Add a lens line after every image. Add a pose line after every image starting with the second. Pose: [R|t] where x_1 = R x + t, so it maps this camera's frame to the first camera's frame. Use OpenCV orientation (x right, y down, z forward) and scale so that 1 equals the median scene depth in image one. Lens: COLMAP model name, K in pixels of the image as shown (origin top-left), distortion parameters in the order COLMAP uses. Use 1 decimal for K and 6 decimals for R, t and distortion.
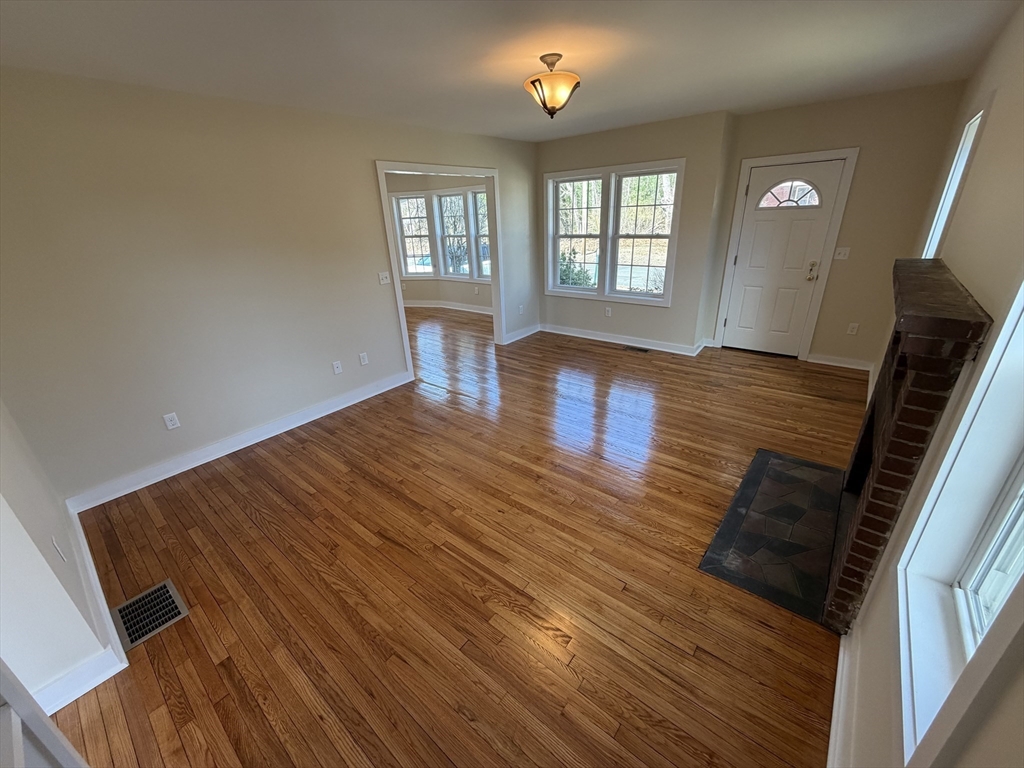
lens RADIAL K [[408.0, 0, 509.9], [0, 408.0, 386.6], [0, 0, 1]] dist [-0.000372, 0.000016]
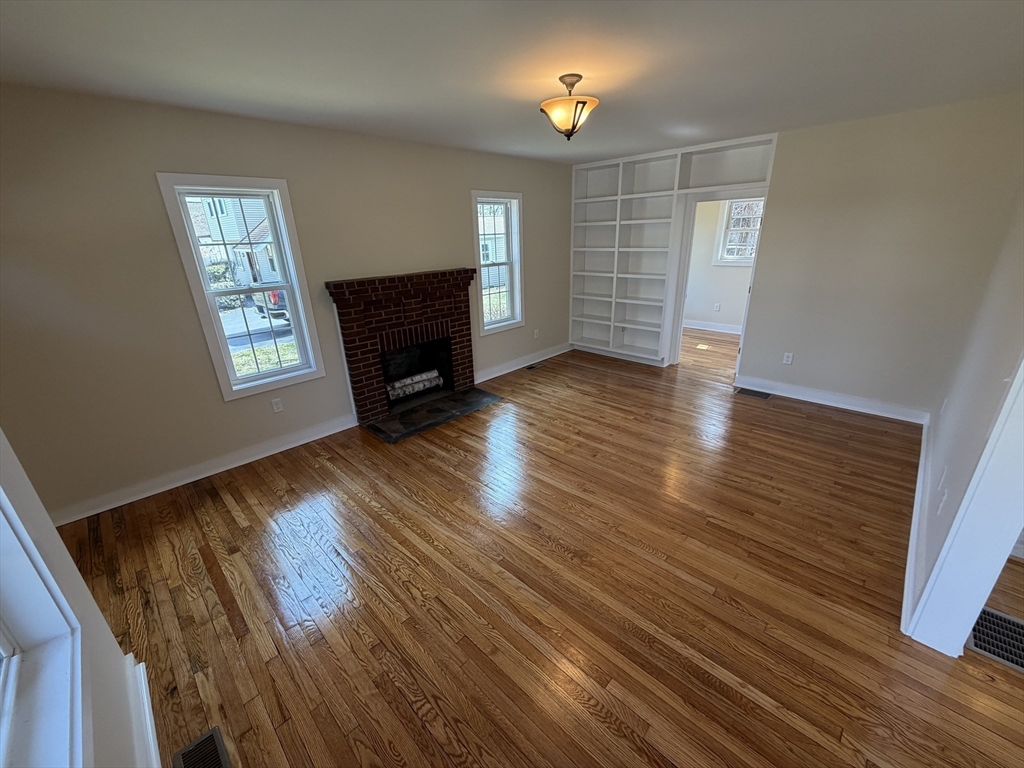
lens RADIAL K [[408.0, 0, 509.9], [0, 408.0, 386.6], [0, 0, 1]] dist [-0.000372, 0.000016]
pose [[-0.993334, 0.044486, 0.106345, 0.050099], [0.105425, 0.723715, 0.681999, -0.279165], [-0.046624, 0.688664, -0.723580, 0.649567]]
